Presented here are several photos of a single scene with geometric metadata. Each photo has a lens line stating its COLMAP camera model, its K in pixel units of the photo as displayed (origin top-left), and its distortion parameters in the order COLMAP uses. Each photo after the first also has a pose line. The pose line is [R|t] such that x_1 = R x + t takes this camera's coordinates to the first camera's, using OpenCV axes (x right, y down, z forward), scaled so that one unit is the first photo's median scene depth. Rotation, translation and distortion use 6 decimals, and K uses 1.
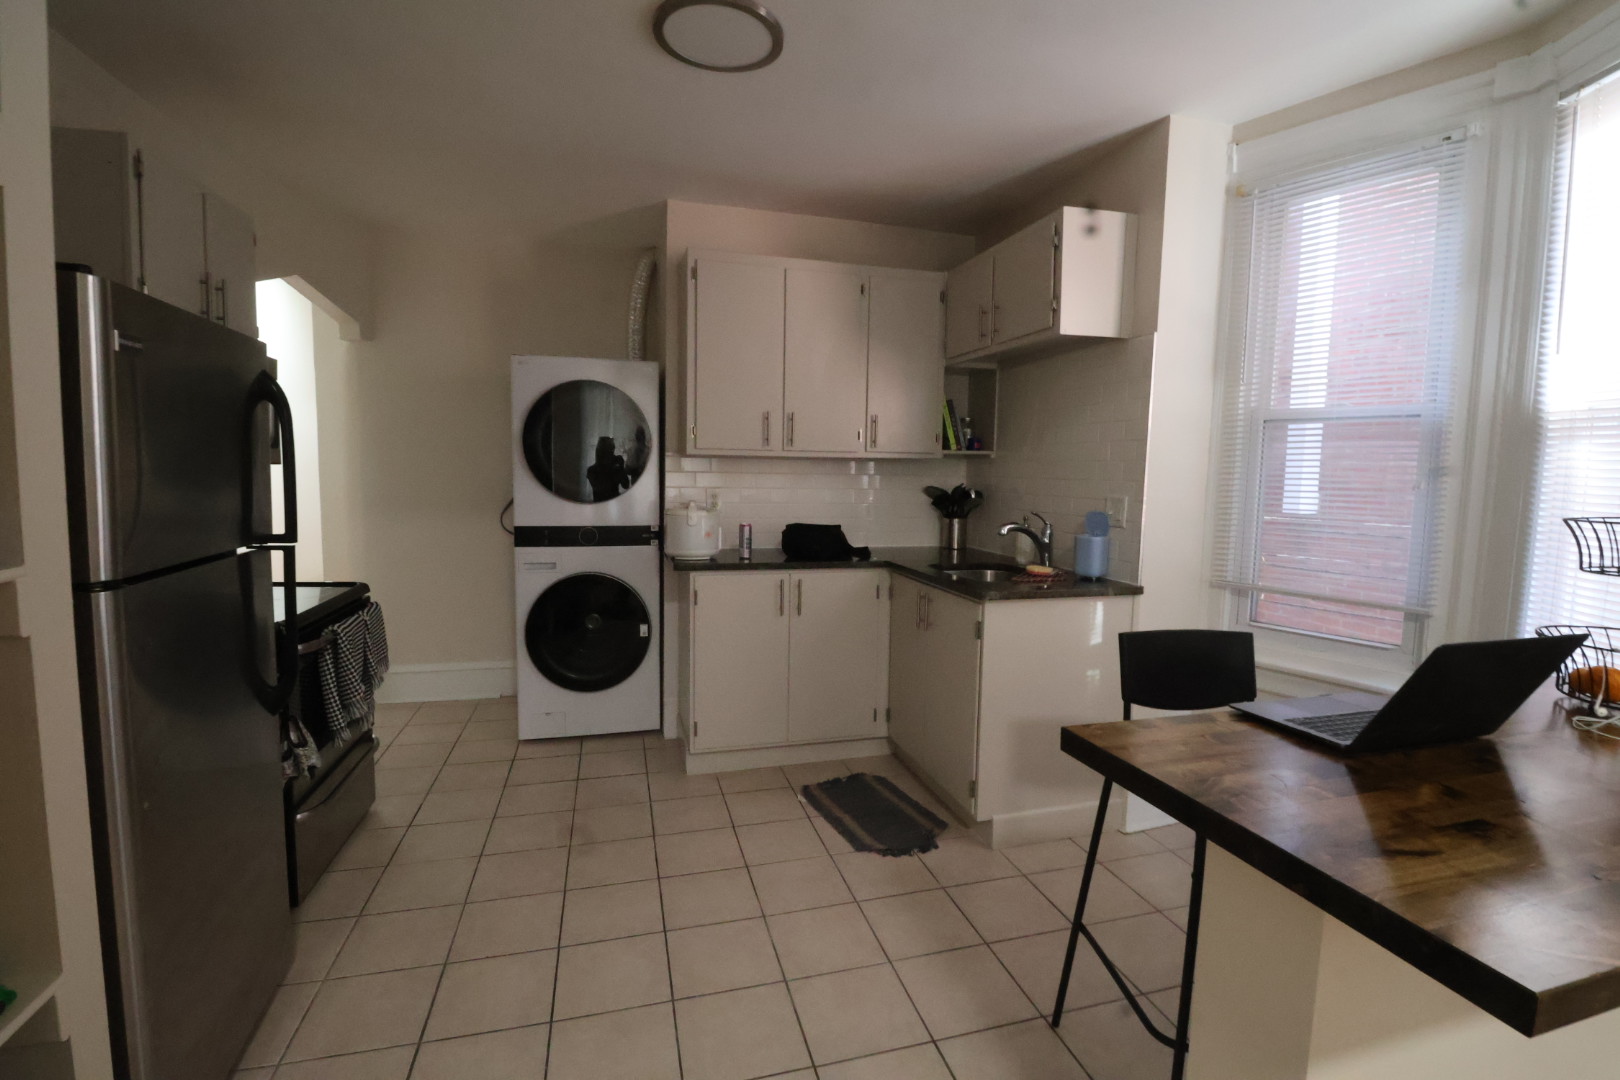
lens RADIAL K [[745.2, 0, 823.7], [0, 745.2, 529.1], [0, 0, 1]] dist [-0.000954, -0.012692]
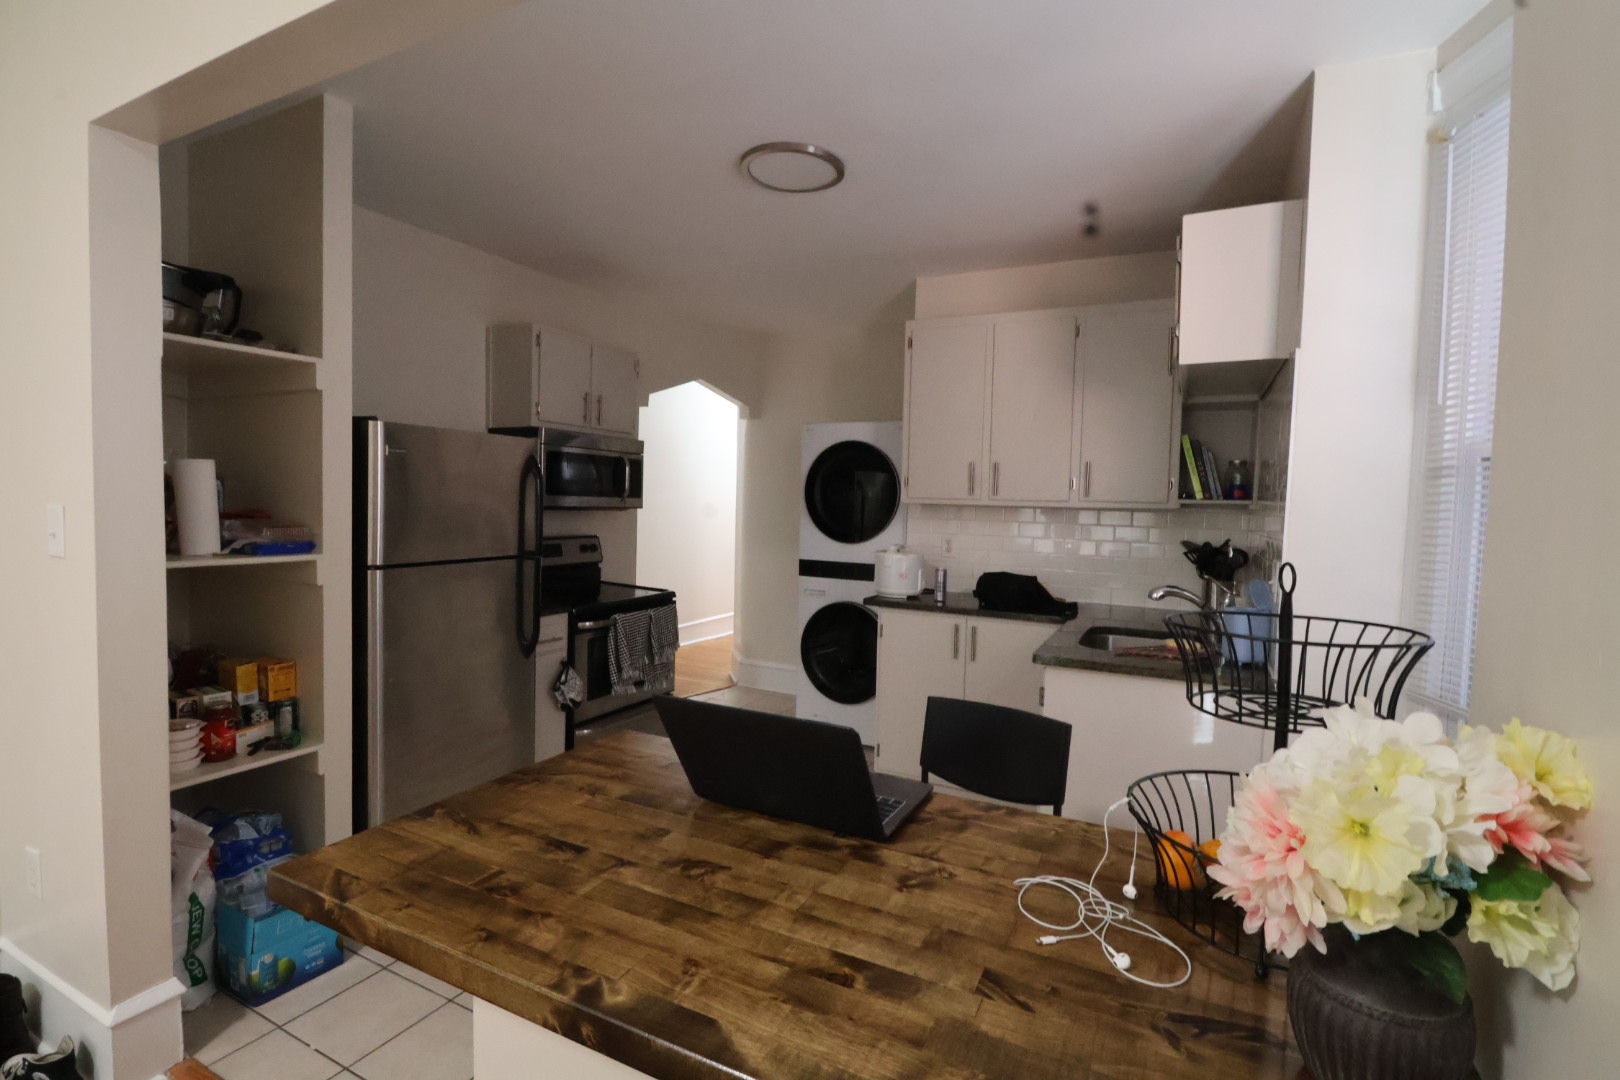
lens RADIAL K [[745.2, 0, 823.7], [0, 745.2, 529.1], [0, 0, 1]] dist [-0.000954, -0.012692]
pose [[0.741561, 0.029216, -0.670249, 0.476224], [-0.068233, 0.997155, -0.032026, -0.017266], [0.667407, 0.069482, 0.741445, 0.096186]]
